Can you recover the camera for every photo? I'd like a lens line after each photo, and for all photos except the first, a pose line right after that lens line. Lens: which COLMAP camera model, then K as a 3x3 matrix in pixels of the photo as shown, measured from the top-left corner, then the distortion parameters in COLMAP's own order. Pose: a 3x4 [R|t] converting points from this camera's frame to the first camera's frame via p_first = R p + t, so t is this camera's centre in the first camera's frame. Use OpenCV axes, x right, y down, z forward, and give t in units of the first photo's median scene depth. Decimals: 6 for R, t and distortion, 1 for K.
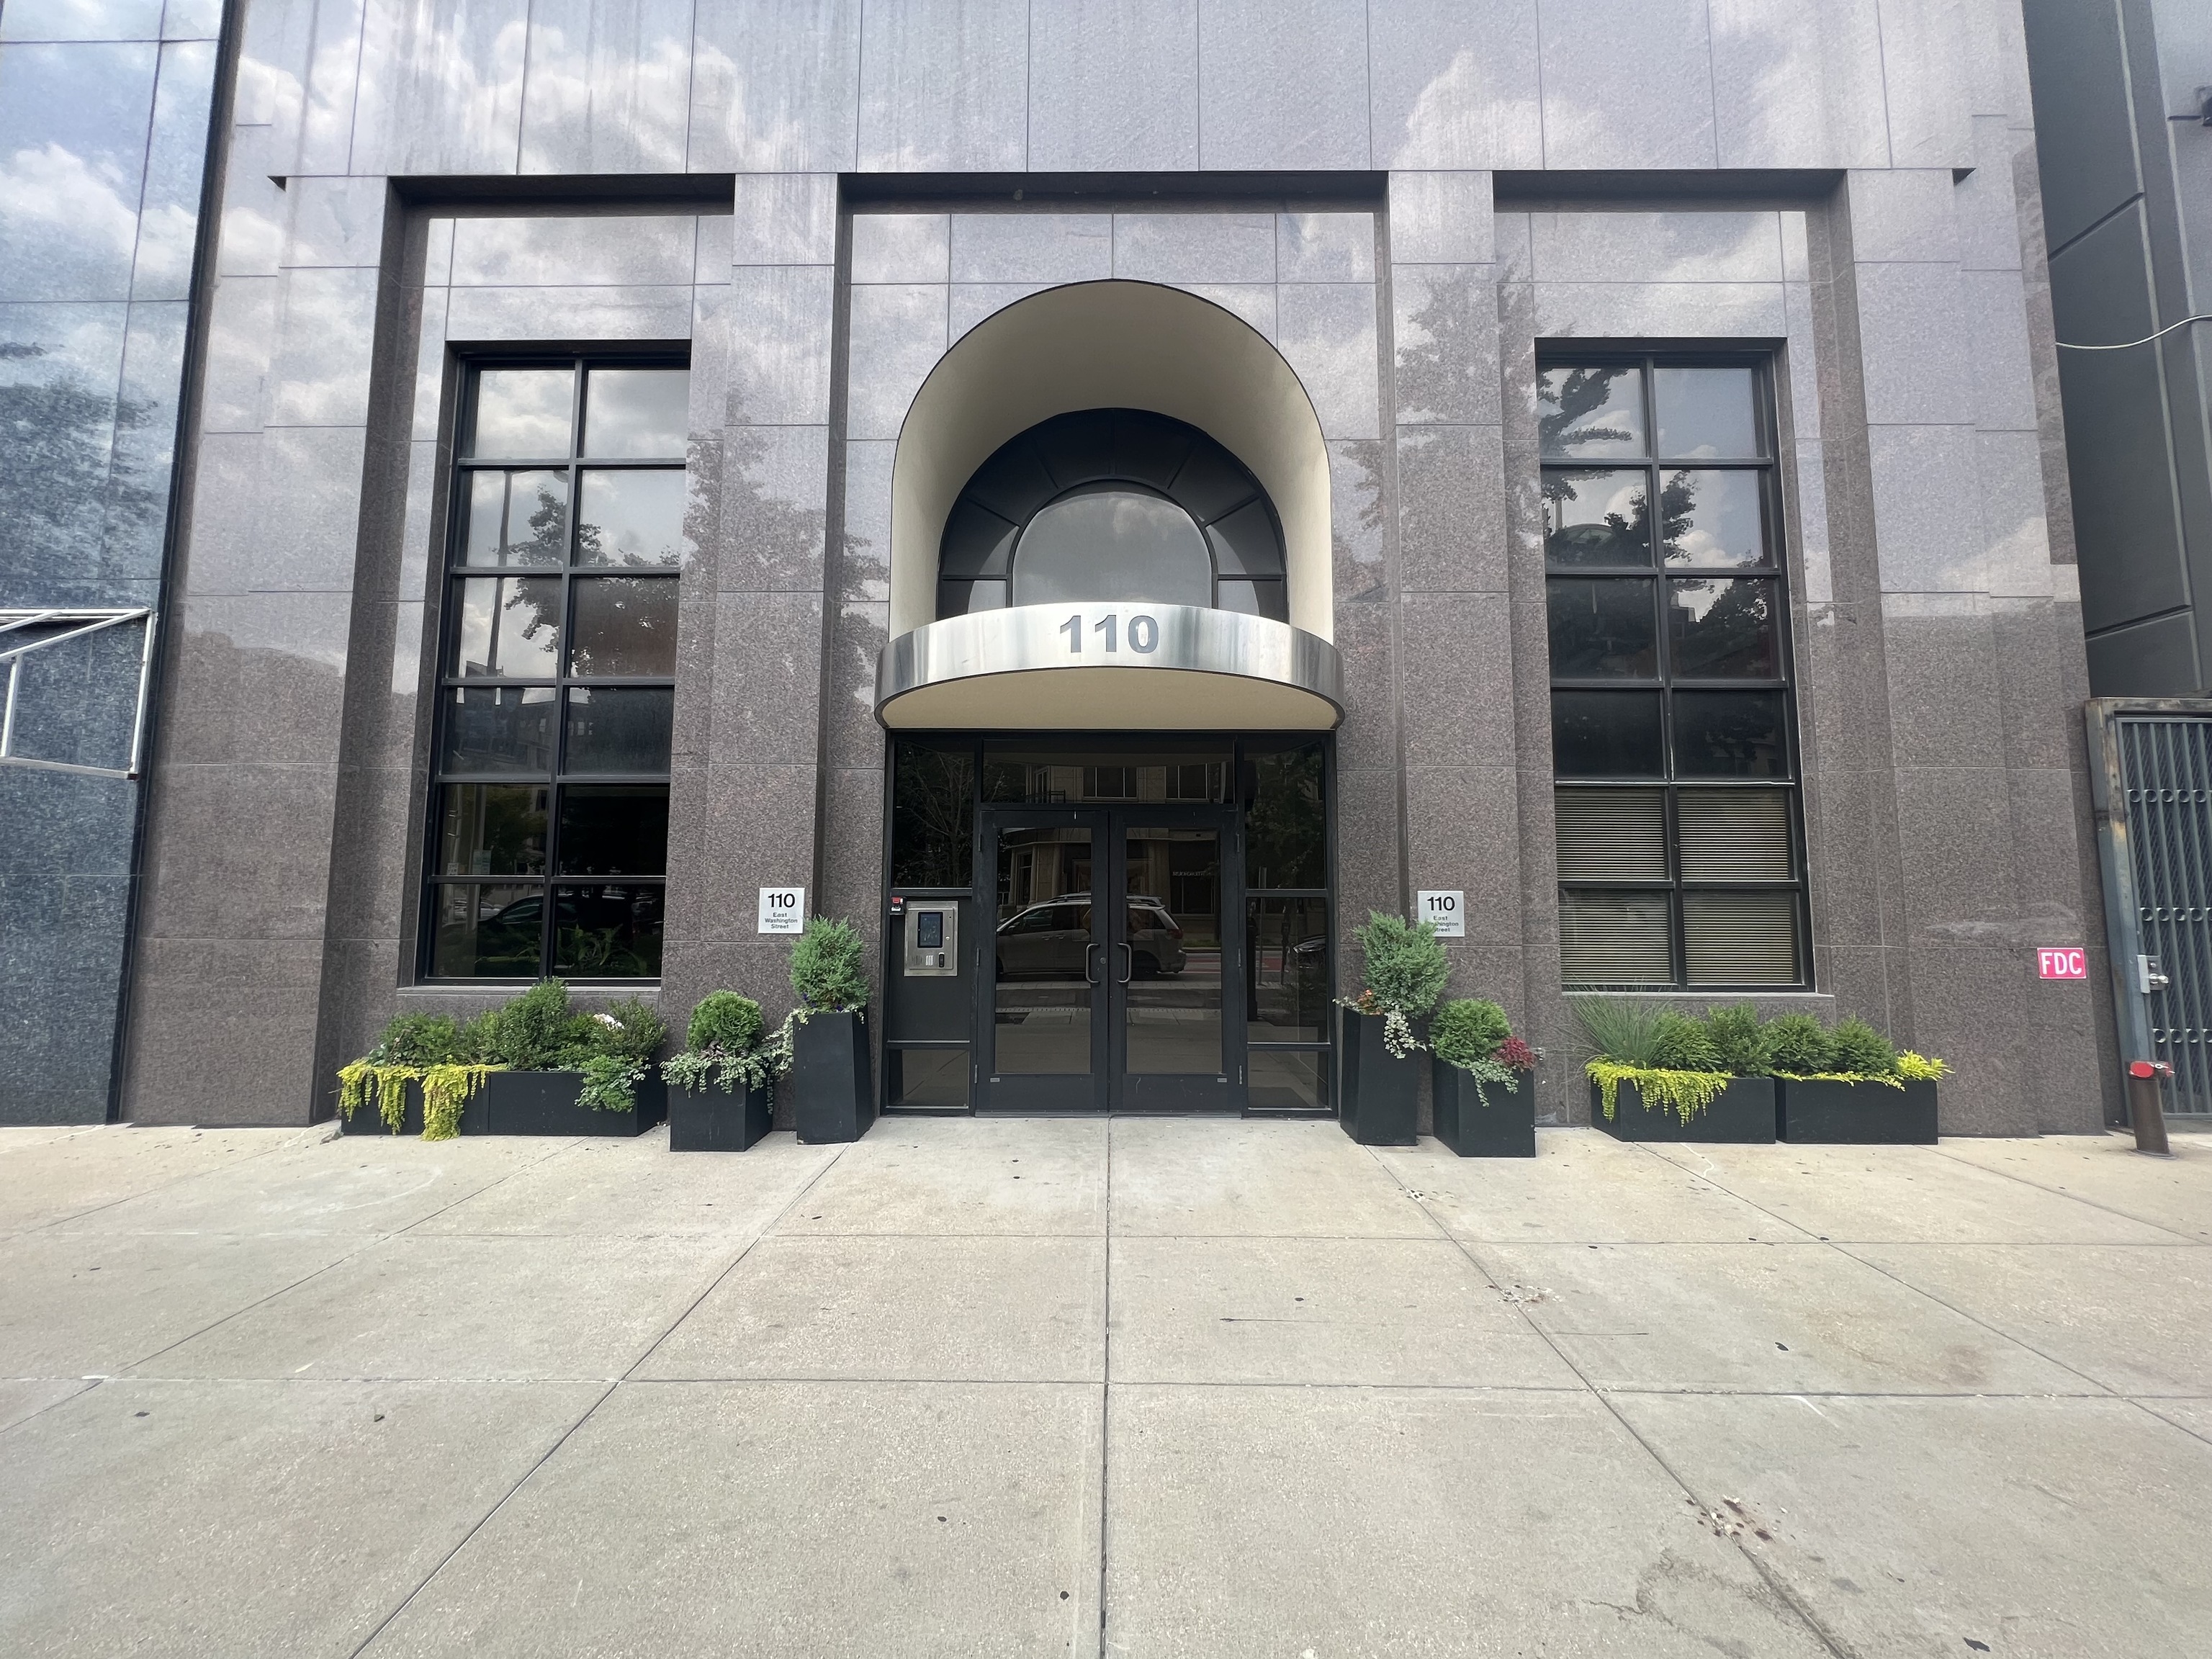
lens RADIAL K [[888.4, 0, 1107.2], [0, 888.4, 824.3], [0, 0, 1]] dist [-0.001698, 0.000315]
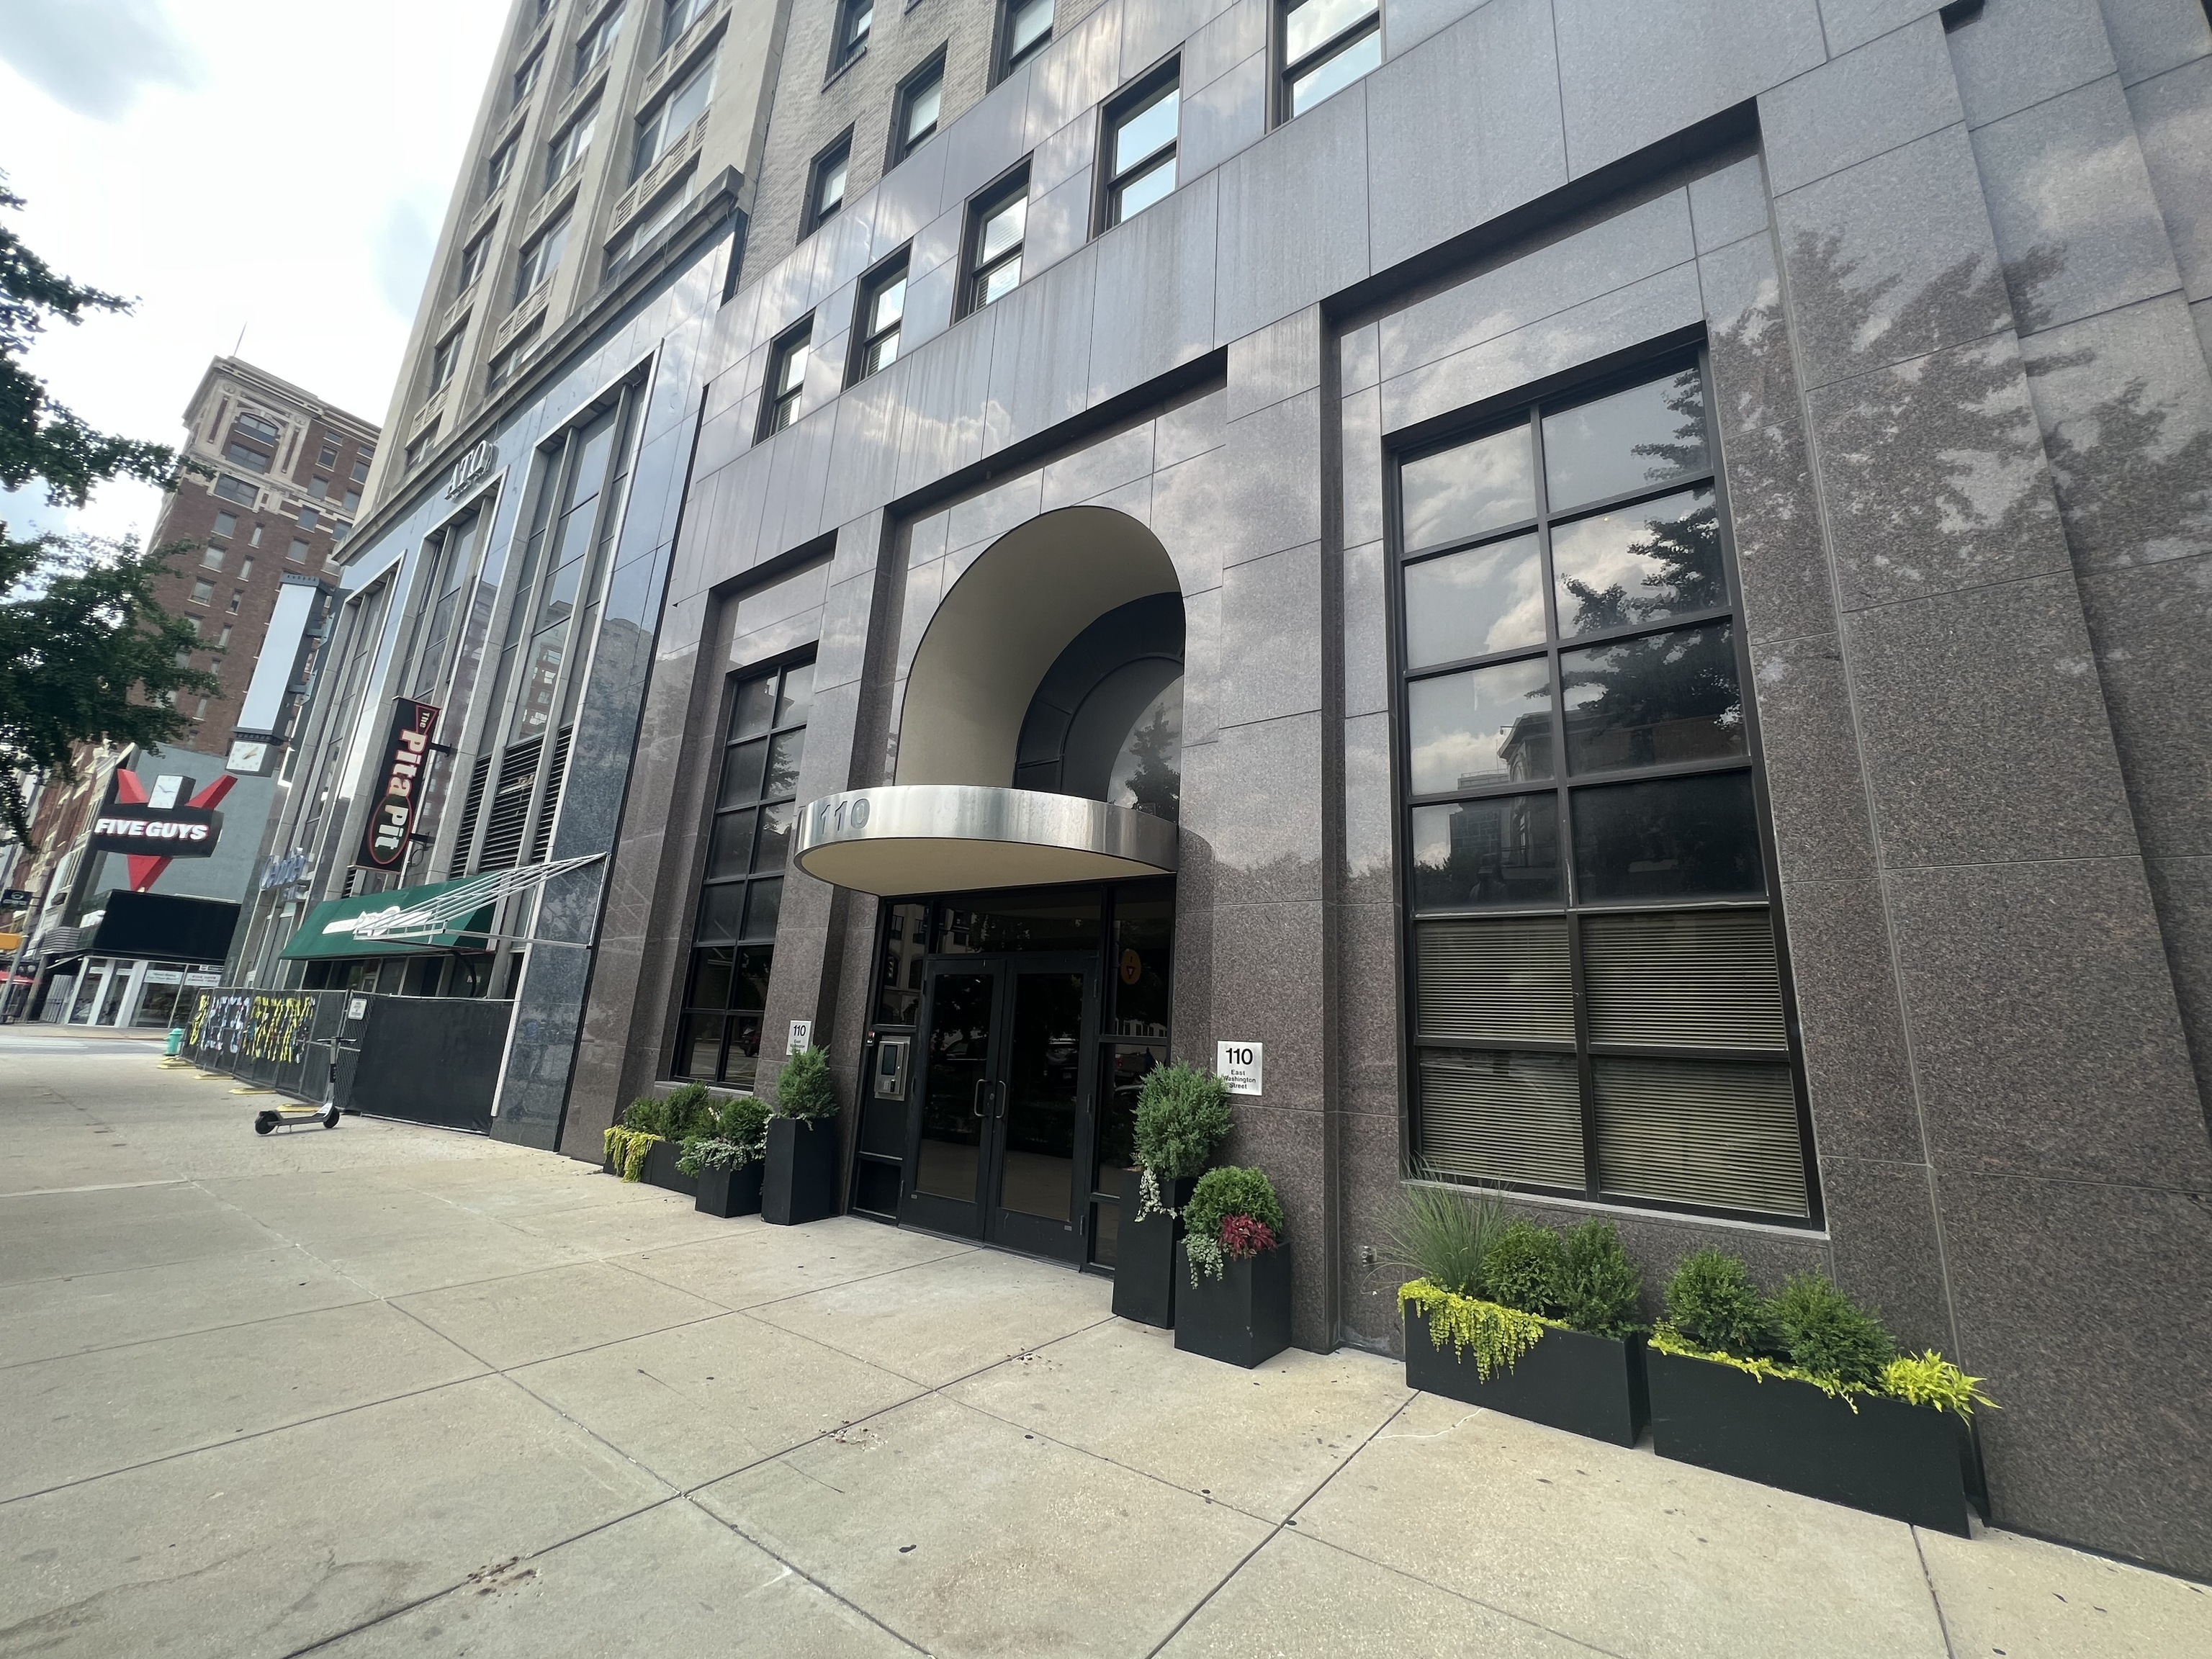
lens RADIAL K [[888.4, 0, 1106.1], [0, 888.4, 823.2], [0, 0, 1]] dist [-0.001698, 0.000315]
pose [[0.810425, -0.103526, -0.576622, 0.872782], [-0.000298, 0.984189, -0.177120, 0.016734], [0.585842, 0.143714, 0.797581, 0.173485]]
